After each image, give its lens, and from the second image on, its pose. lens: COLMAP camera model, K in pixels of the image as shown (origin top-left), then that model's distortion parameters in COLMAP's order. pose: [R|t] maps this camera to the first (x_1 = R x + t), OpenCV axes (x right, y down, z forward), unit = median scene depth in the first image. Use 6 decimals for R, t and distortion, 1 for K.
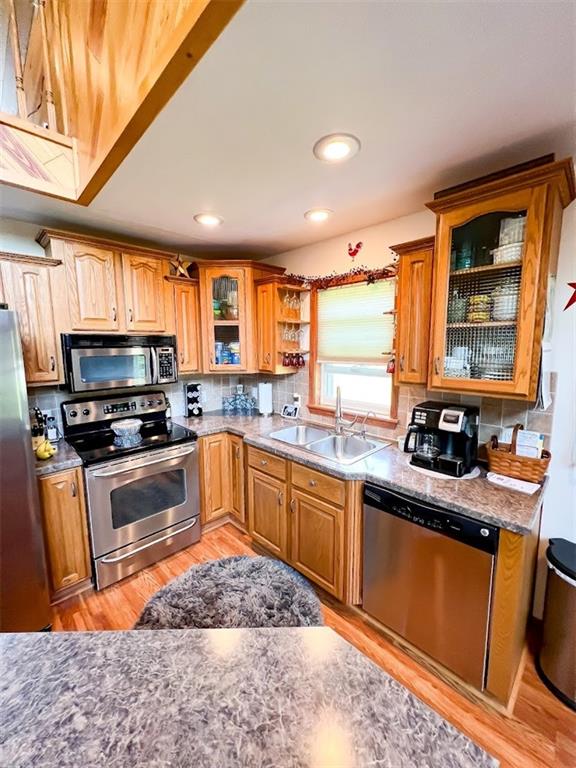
lens RADIAL K [[308.6, 0, 289.6], [0, 308.6, 383.8], [0, 0, 1]] dist [0.008255, -0.002178]
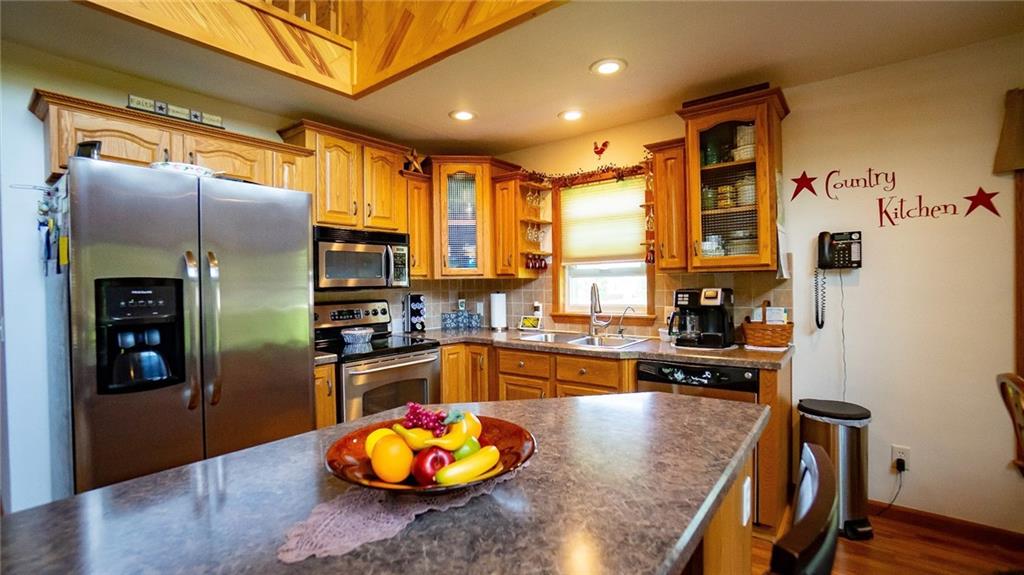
lens RADIAL K [[450.2, 0, 510.5], [0, 450.2, 286.8], [0, 0, 1]] dist [-0.046730, 0.015076]
pose [[0.992477, -0.011051, 0.121932, -0.291061], [0.025782, 0.992451, -0.119901, 0.195292], [-0.119687, 0.122142, 0.985270, -0.370495]]
